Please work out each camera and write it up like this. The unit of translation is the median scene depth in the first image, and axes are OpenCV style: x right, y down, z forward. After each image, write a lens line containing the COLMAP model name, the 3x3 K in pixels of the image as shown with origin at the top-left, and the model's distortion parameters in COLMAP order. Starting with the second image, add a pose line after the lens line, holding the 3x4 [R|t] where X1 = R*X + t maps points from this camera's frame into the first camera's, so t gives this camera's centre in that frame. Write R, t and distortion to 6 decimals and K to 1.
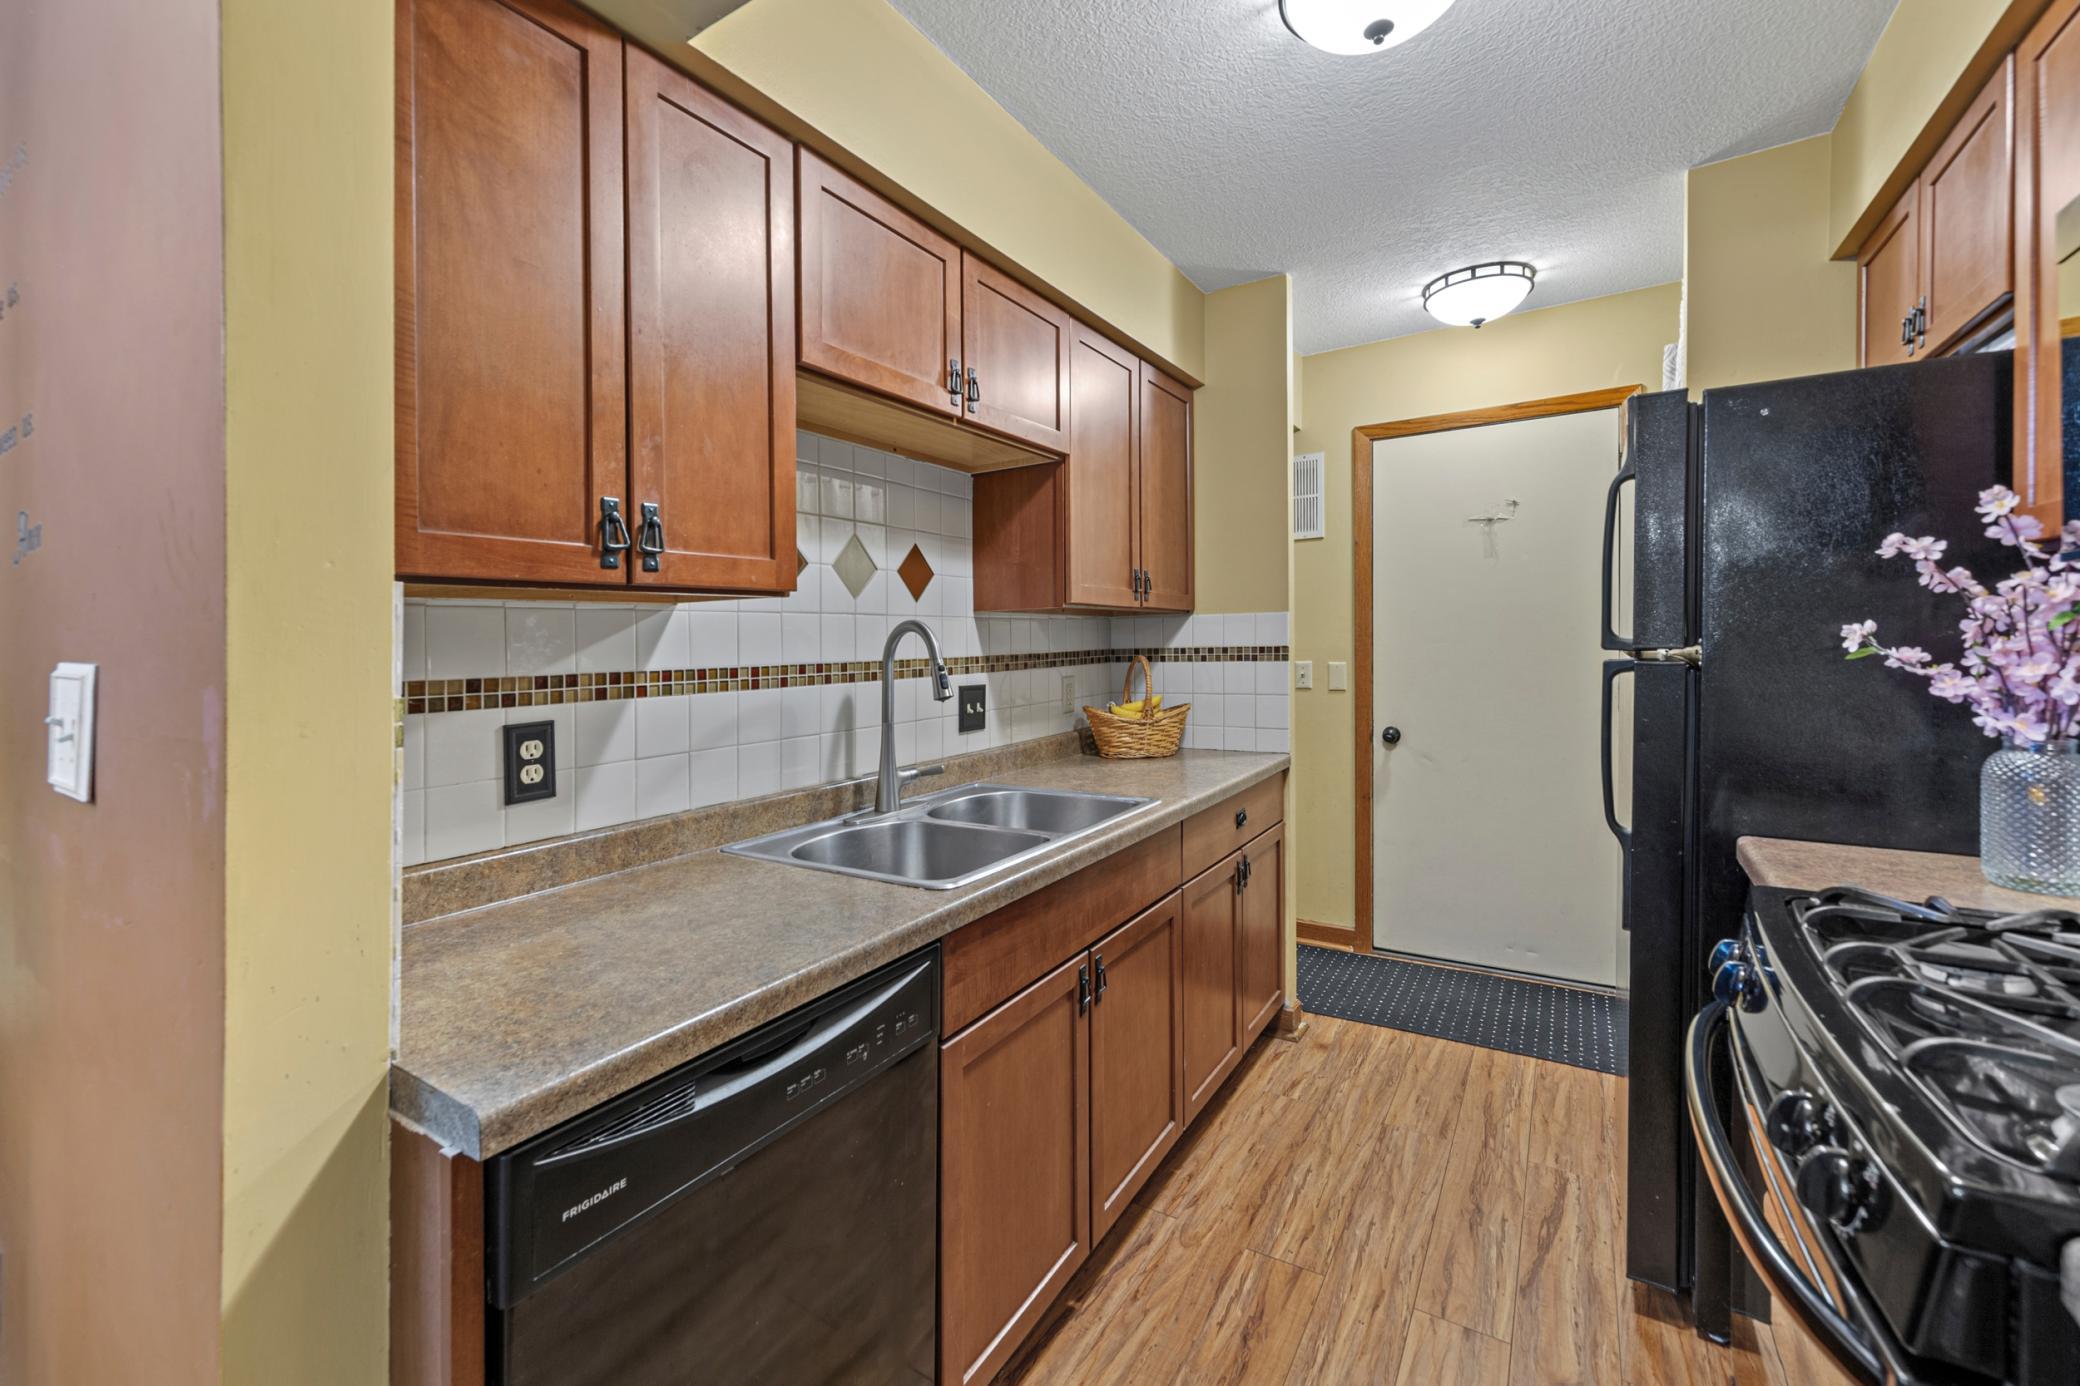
lens RADIAL K [[861.9, 0, 1012.9], [0, 861.9, 644.6], [0, 0, 1]] dist [0.008029, 0.000283]
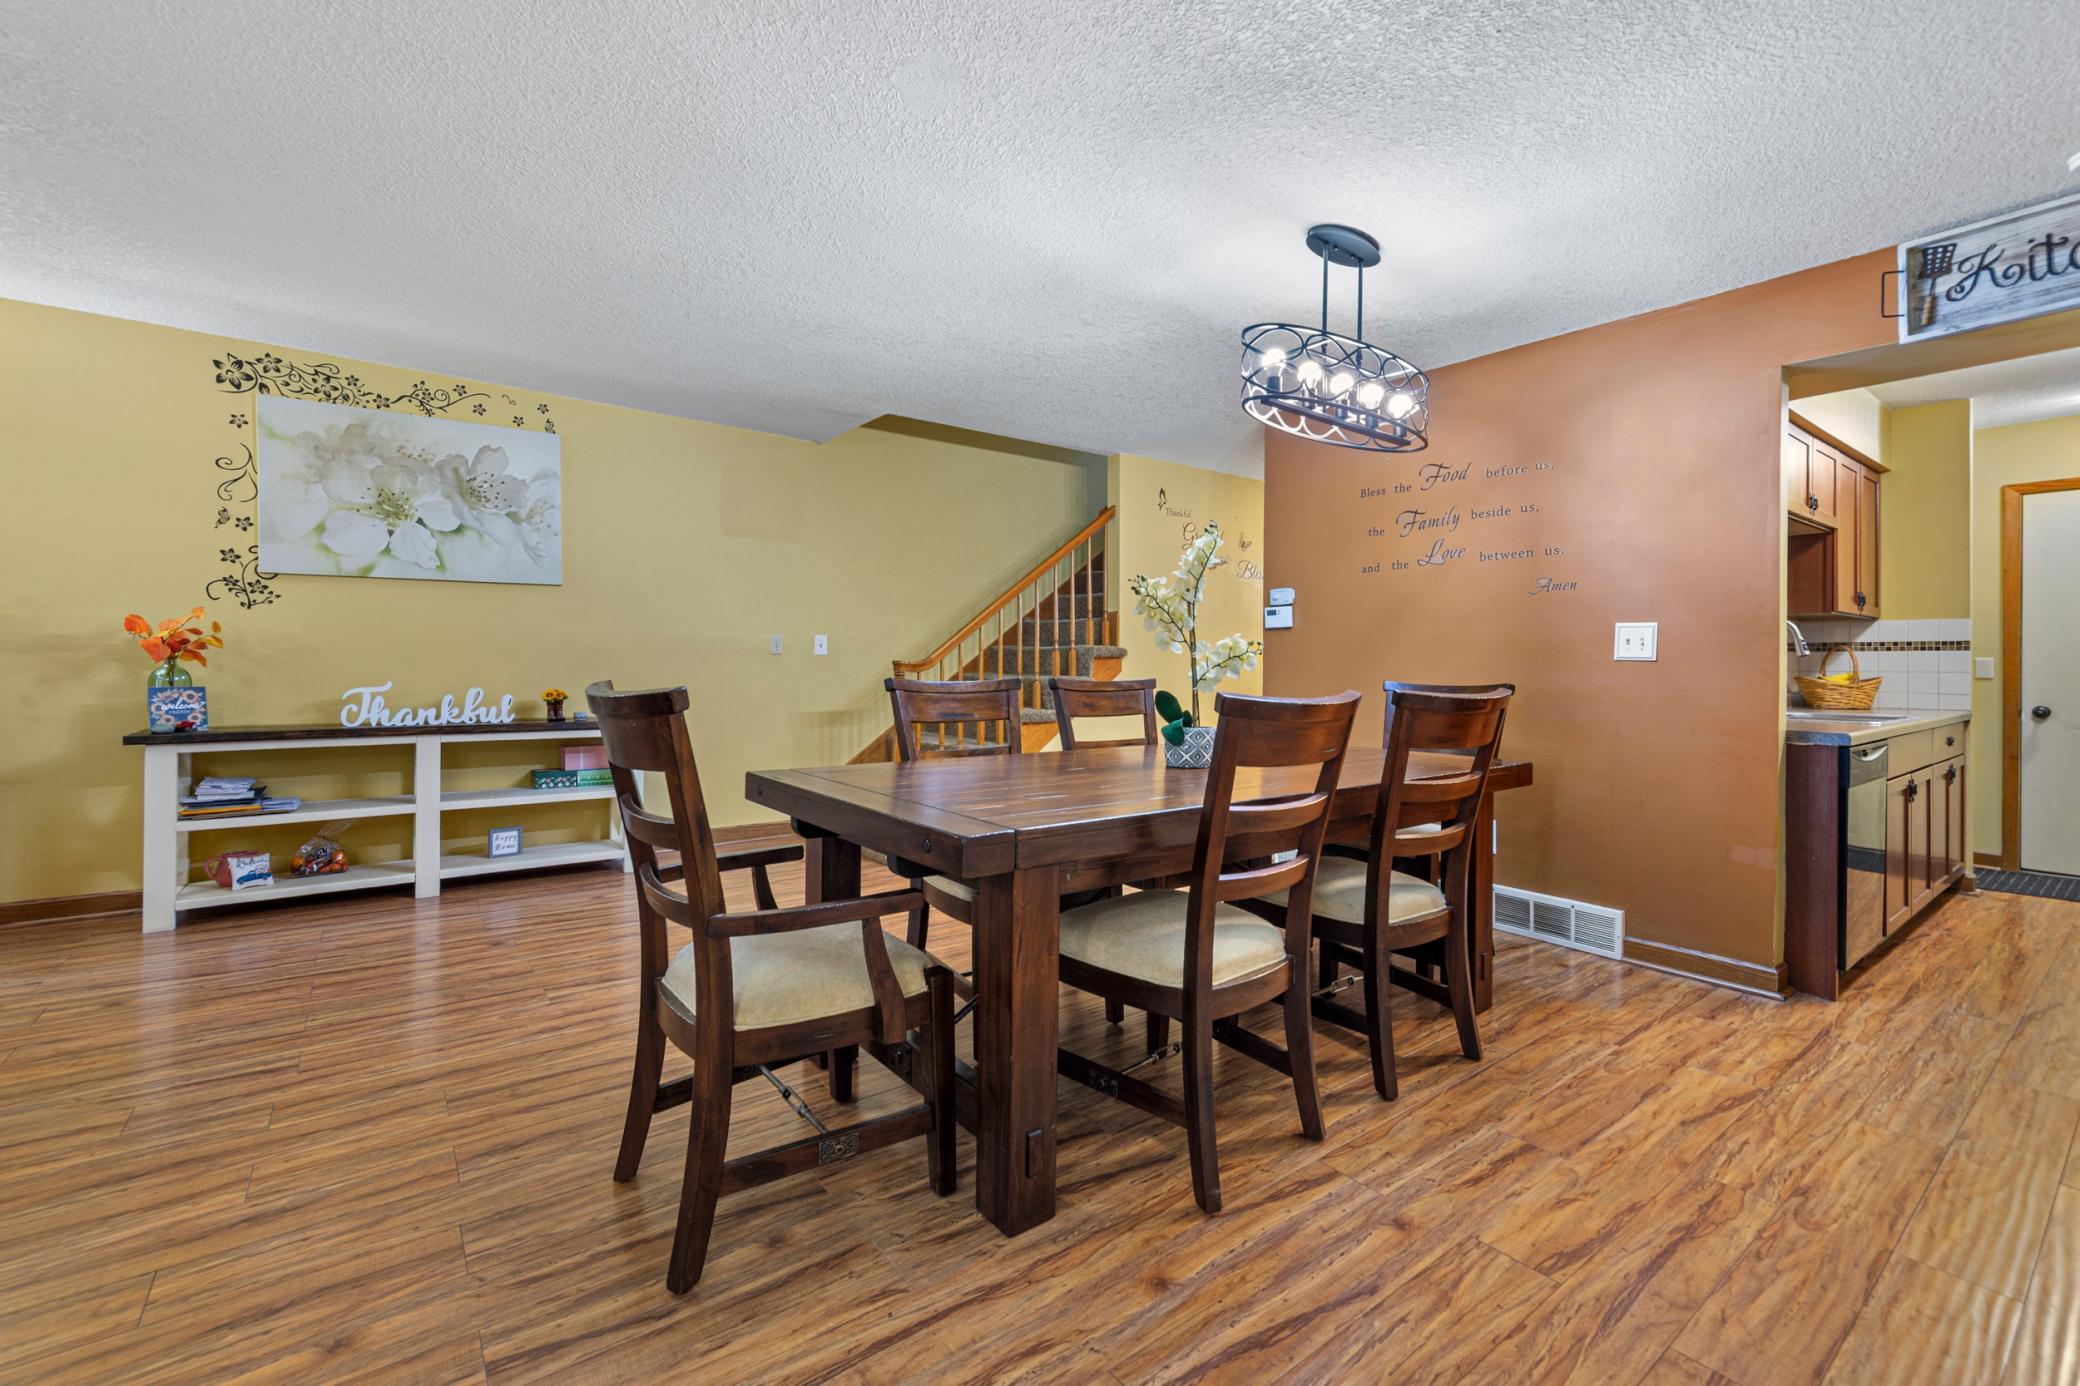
lens RADIAL K [[861.9, 0, 1020.4], [0, 861.9, 651.4], [0, 0, 1]] dist [0.008029, 0.000283]
pose [[0.935090, 0.020189, -0.353834, -0.740533], [-0.025759, 0.999607, -0.011038, 0.084516], [0.353472, 0.019436, 0.935243, -1.086601]]
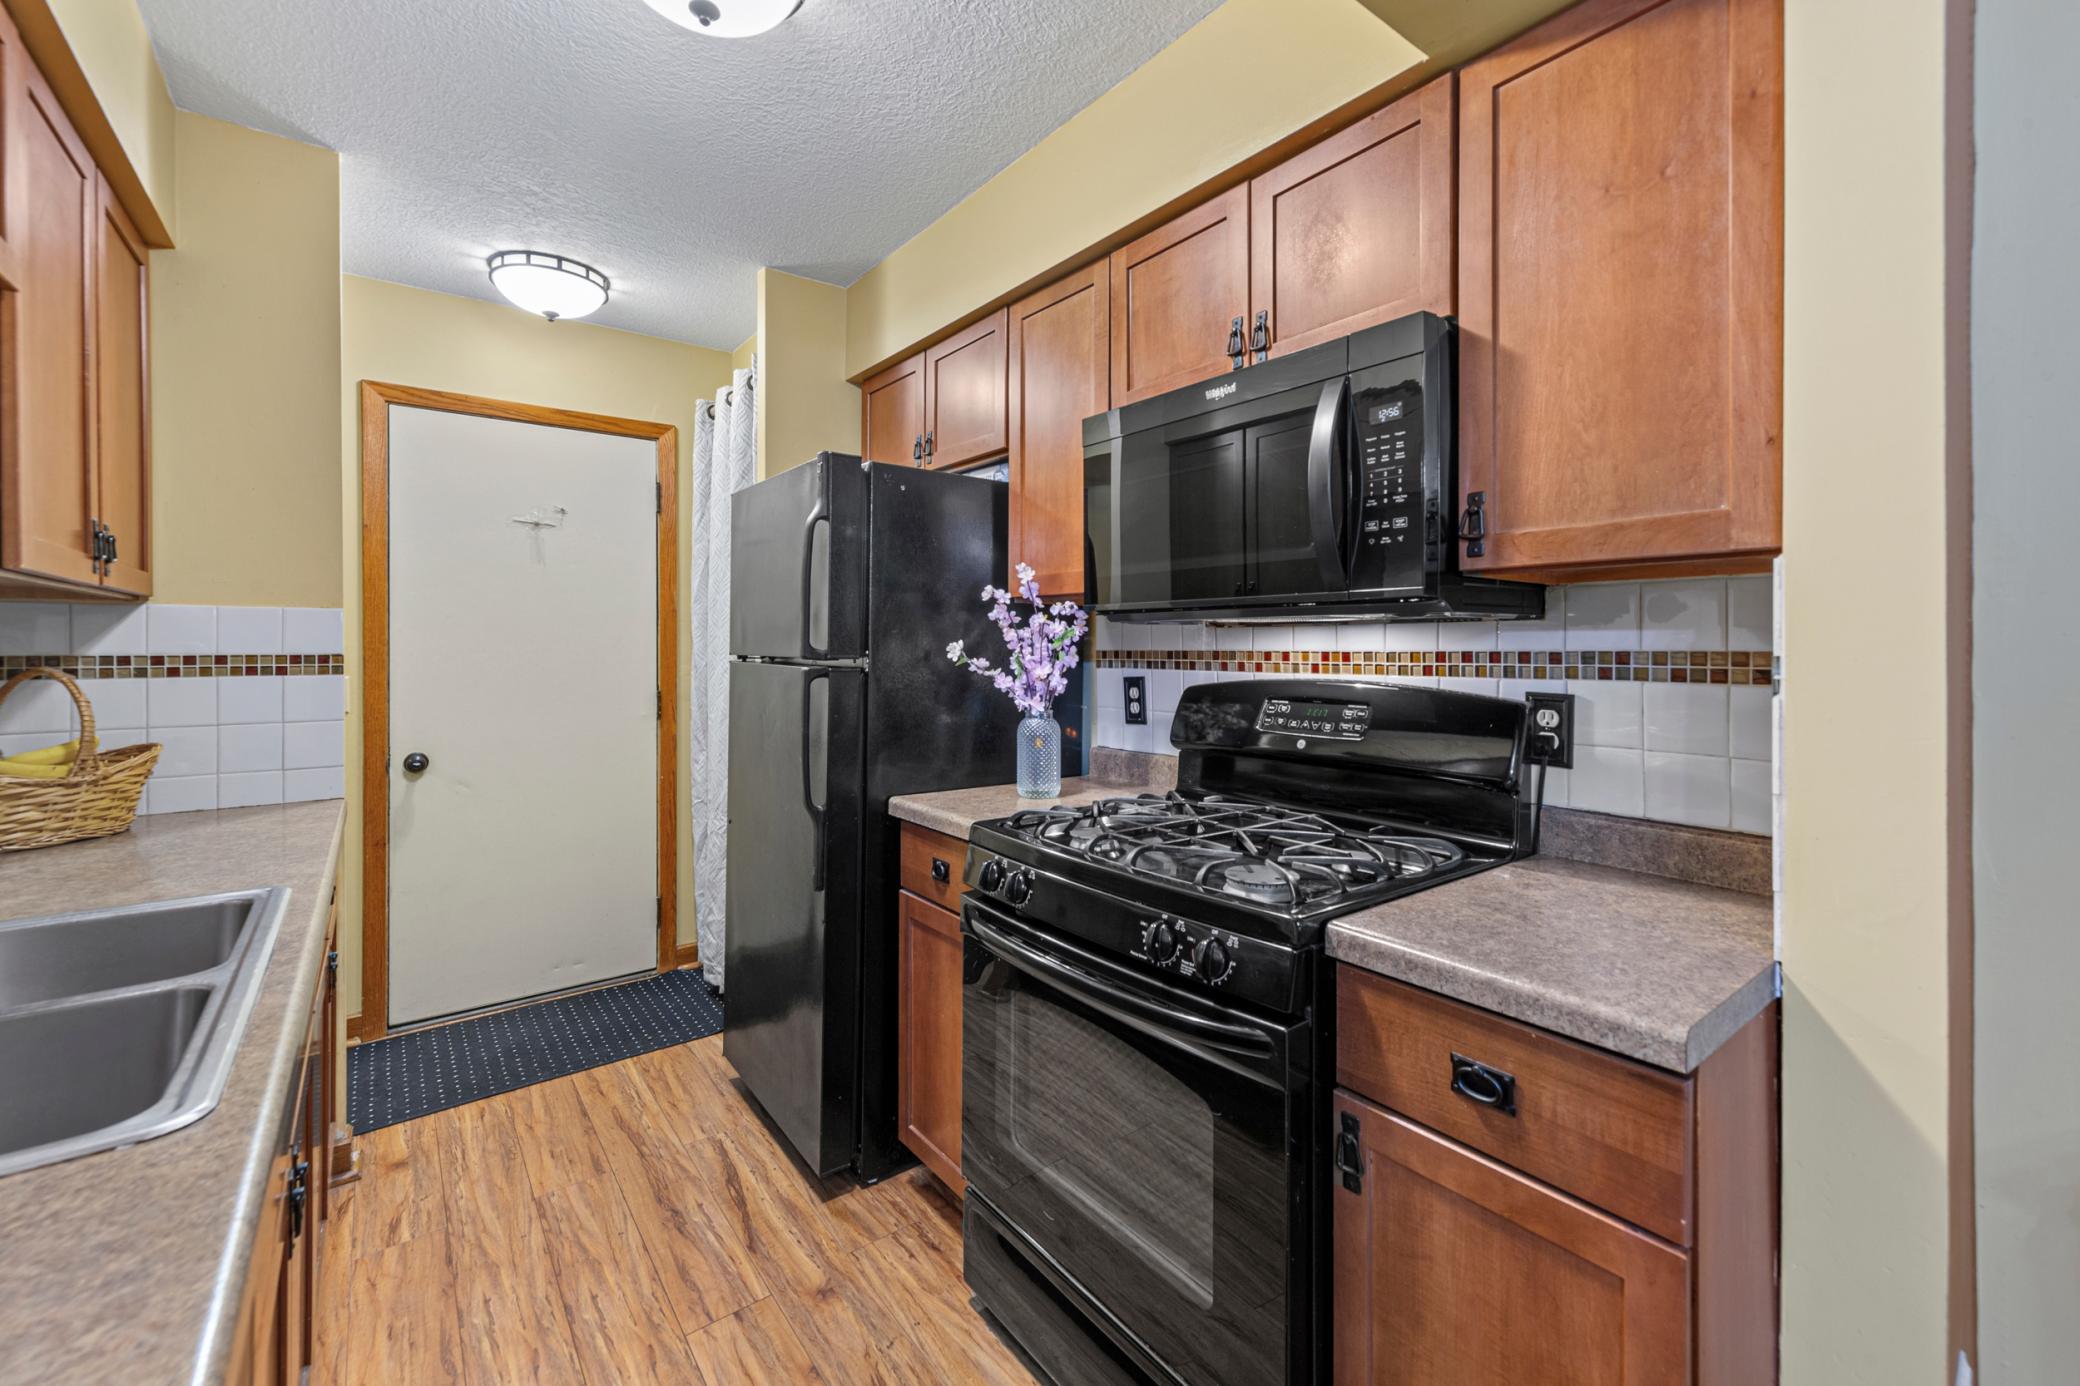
lens RADIAL K [[861.9, 0, 1068.7], [0, 861.9, 659.9], [0, 0, 1]] dist [0.008029, 0.000283]
pose [[0.320546, 0.005816, 0.947215, -0.196693], [-0.006498, 0.999971, -0.003941, 0.005622], [-0.947211, -0.004892, 0.320574, 0.173166]]
